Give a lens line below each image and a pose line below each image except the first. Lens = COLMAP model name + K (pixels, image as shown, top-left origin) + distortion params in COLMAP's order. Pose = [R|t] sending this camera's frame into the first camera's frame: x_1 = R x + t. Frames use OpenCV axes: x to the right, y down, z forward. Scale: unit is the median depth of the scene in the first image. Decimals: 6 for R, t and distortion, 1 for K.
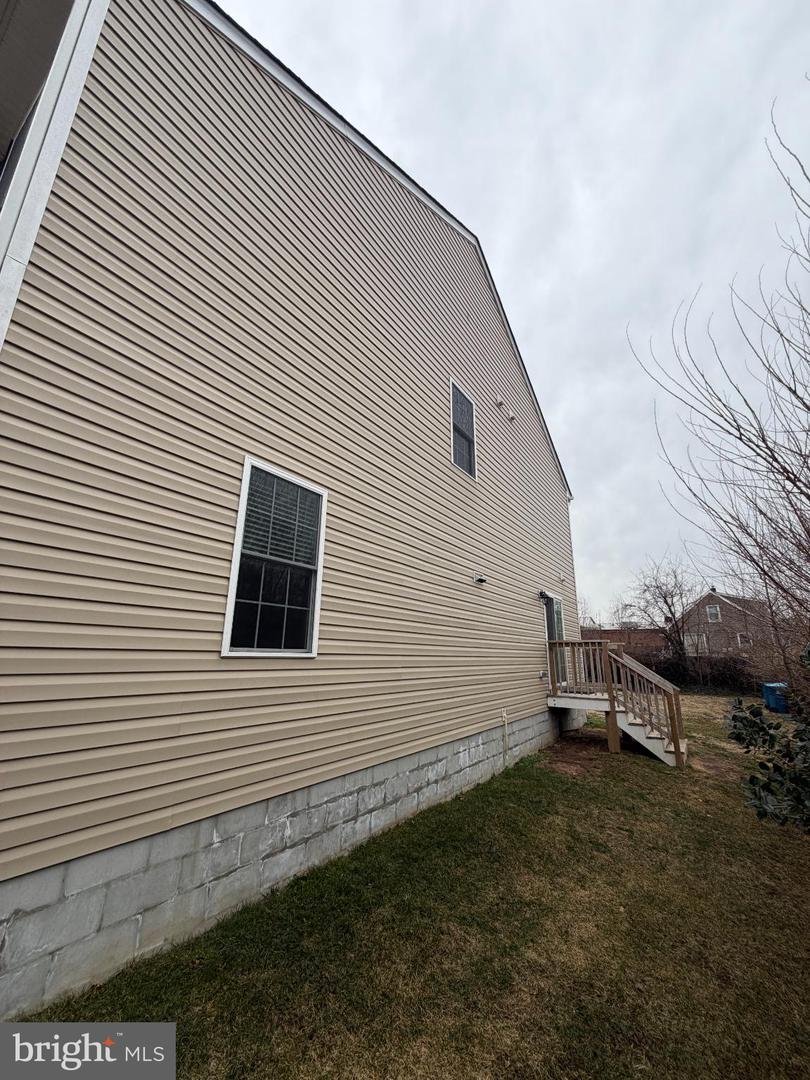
lens RADIAL K [[427.4, 0, 404.7], [0, 427.4, 538.4], [0, 0, 1]] dist [-0.002824, -0.000970]
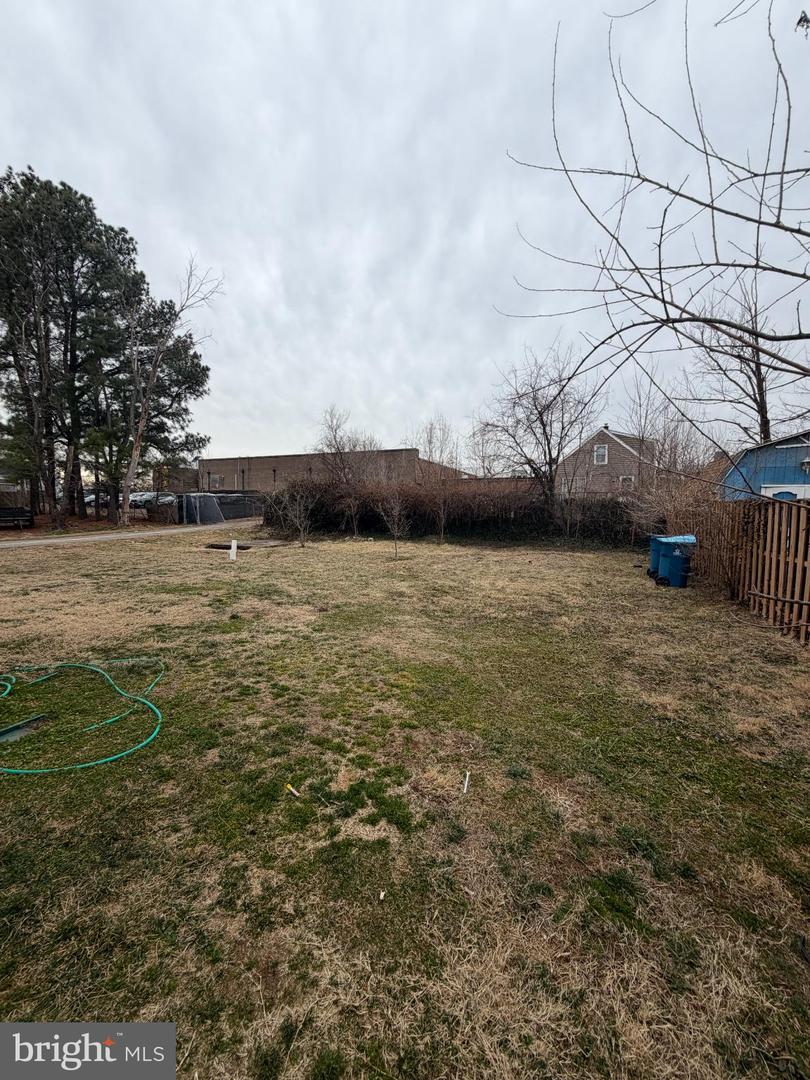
lens RADIAL K [[427.4, 0, 404.7], [0, 427.4, 538.4], [0, 0, 1]] dist [-0.002824, -0.000970]
pose [[0.981118, -0.015555, 0.192783, 0.262152], [-0.049284, 0.943750, 0.326966, 0.113035], [-0.187025, -0.330294, 0.925164, 0.347343]]
